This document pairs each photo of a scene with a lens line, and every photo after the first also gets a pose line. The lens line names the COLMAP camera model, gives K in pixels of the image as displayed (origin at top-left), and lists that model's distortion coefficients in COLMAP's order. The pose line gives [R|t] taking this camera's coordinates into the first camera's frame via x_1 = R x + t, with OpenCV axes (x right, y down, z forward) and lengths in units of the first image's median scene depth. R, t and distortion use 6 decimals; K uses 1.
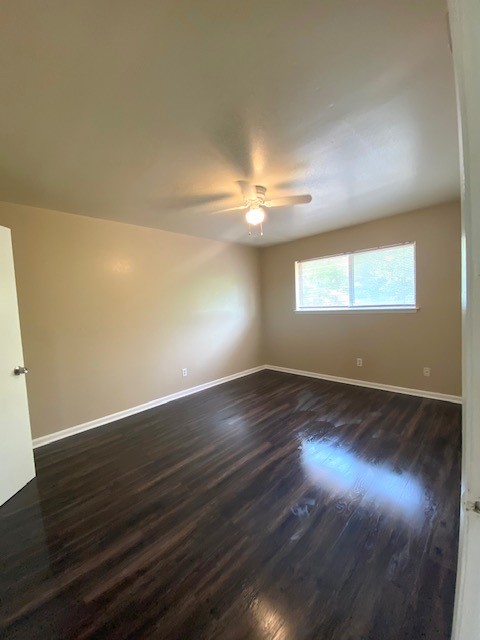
lens RADIAL K [[255.9, 0, 237.6], [0, 255.9, 318.0], [0, 0, 1]] dist [0.000467, -0.014338]
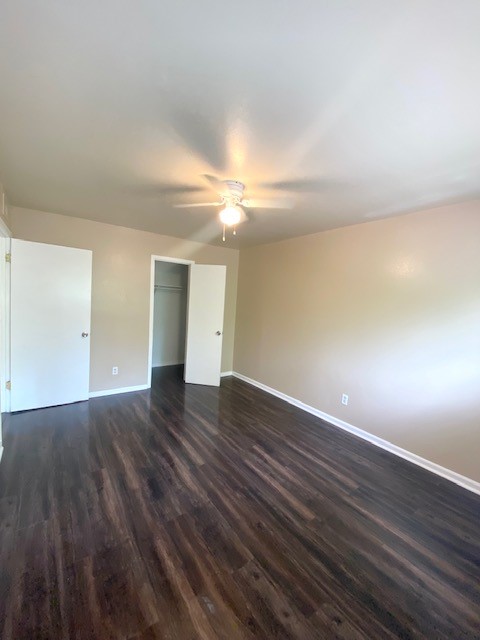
lens RADIAL K [[255.9, 0, 237.6], [0, 255.9, 318.0], [0, 0, 1]] dist [0.000467, -0.014338]
pose [[-0.160675, 0.116291, -0.980133, 0.967271], [-0.116044, 0.983922, 0.135764, -0.174981], [0.980162, 0.135552, -0.144597, 1.210382]]
